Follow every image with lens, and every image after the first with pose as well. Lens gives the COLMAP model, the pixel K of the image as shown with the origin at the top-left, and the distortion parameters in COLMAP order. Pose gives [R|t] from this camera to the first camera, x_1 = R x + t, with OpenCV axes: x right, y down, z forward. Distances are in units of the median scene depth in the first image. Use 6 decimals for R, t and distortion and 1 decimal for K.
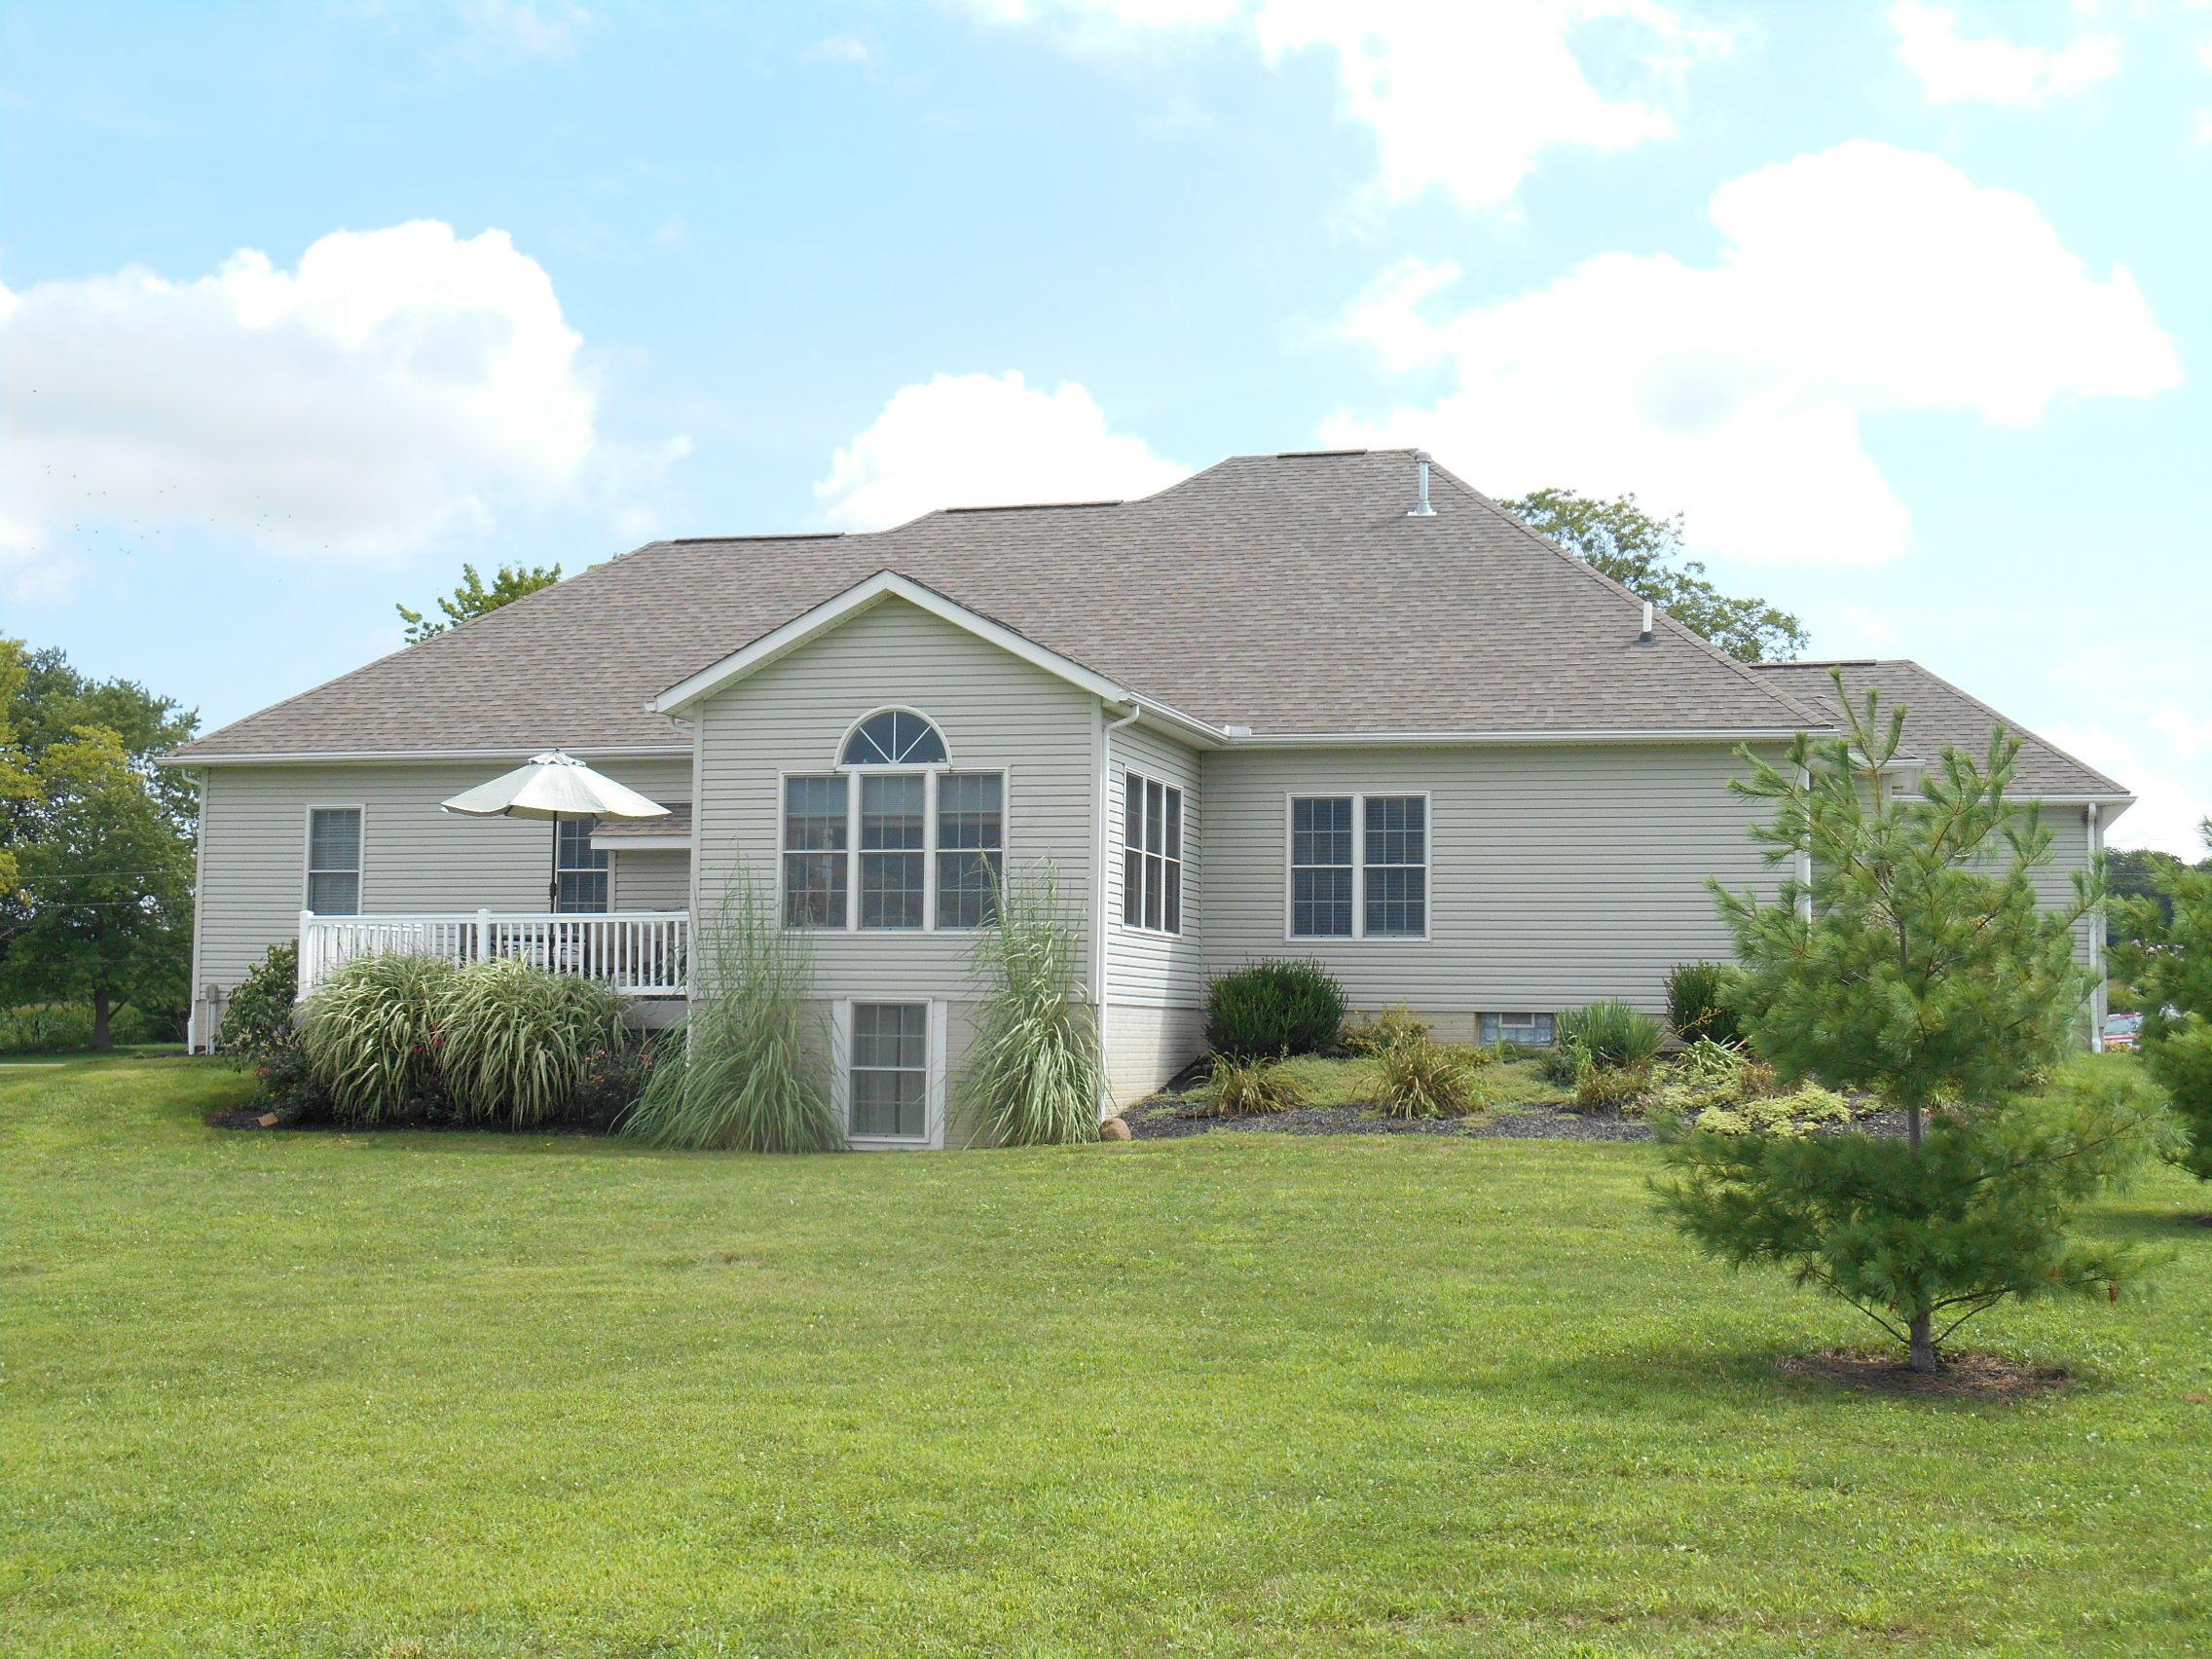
lens RADIAL K [[2973.3, 0, 1105.4], [0, 2973.3, 823.4], [0, 0, 1]] dist [-0.043952, 0.000000]
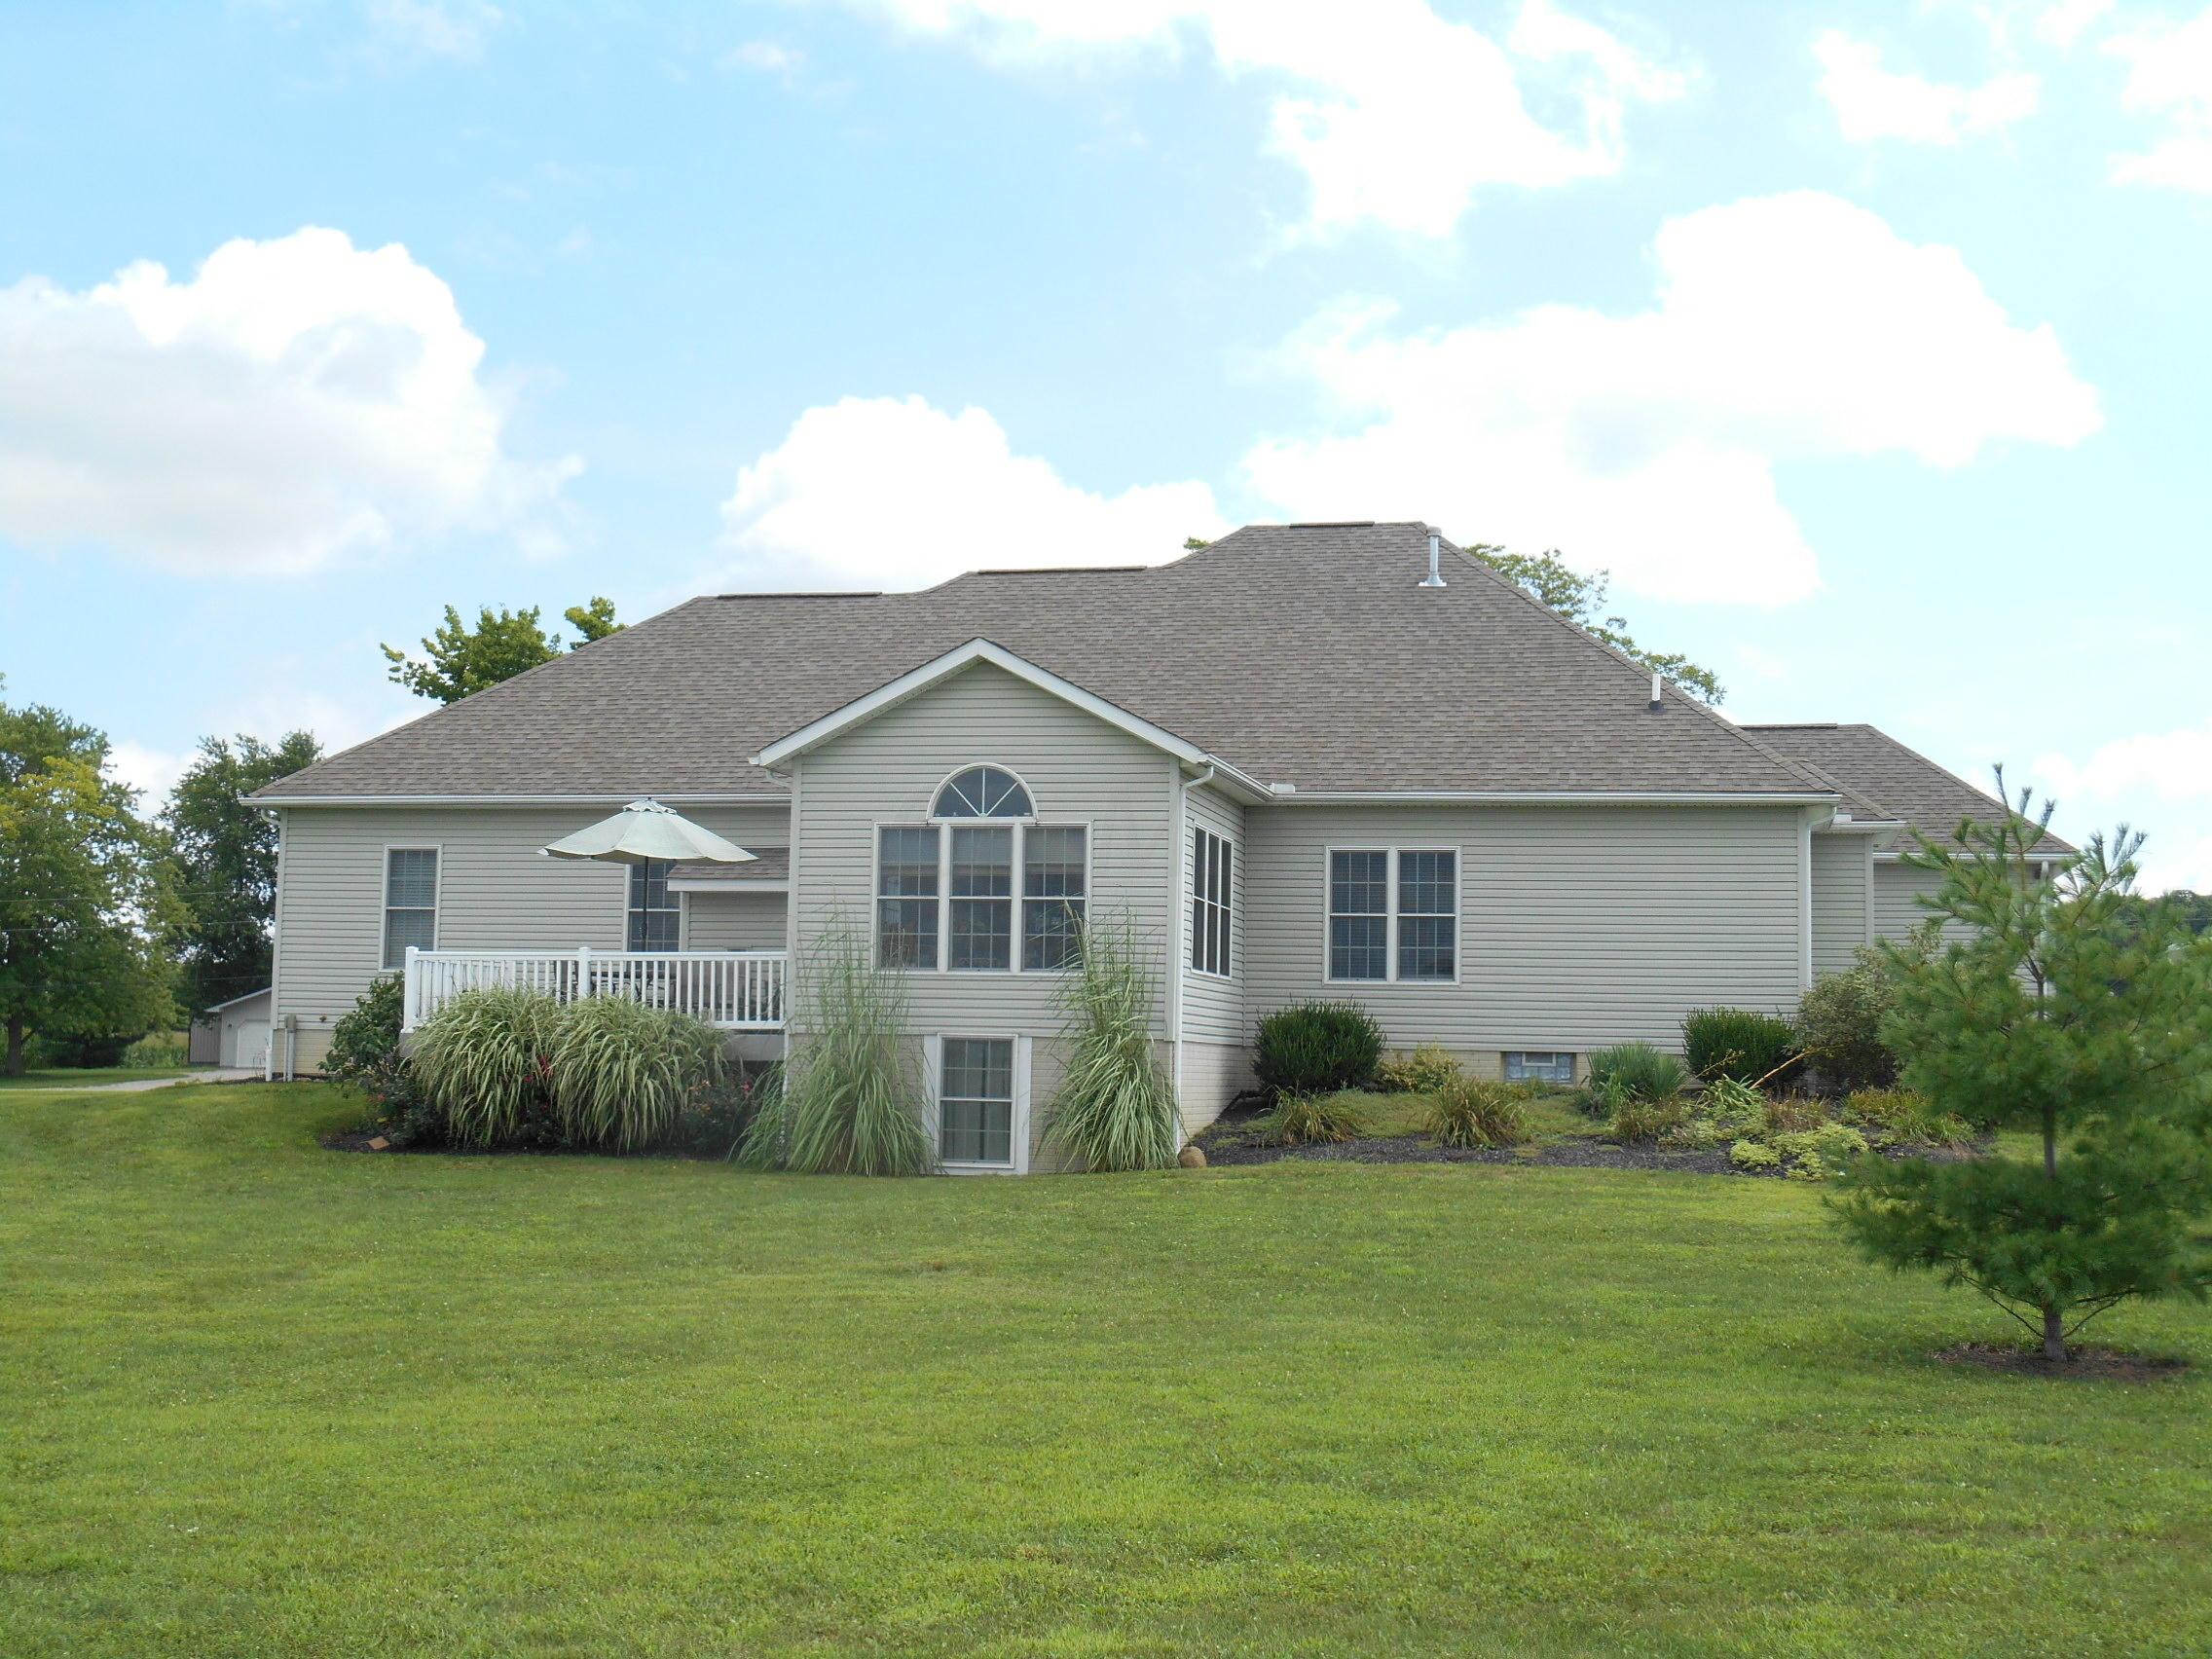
lens RADIAL K [[2973.3, 0, 1107.2], [0, 2973.3, 835.4], [0, 0, 1]] dist [-0.043952, 0.000000]
pose [[0.998793, 0.011754, 0.047688, -0.071657], [-0.011414, 0.999908, -0.007388, -0.005451], [-0.047771, 0.006835, 0.998835, -0.073925]]
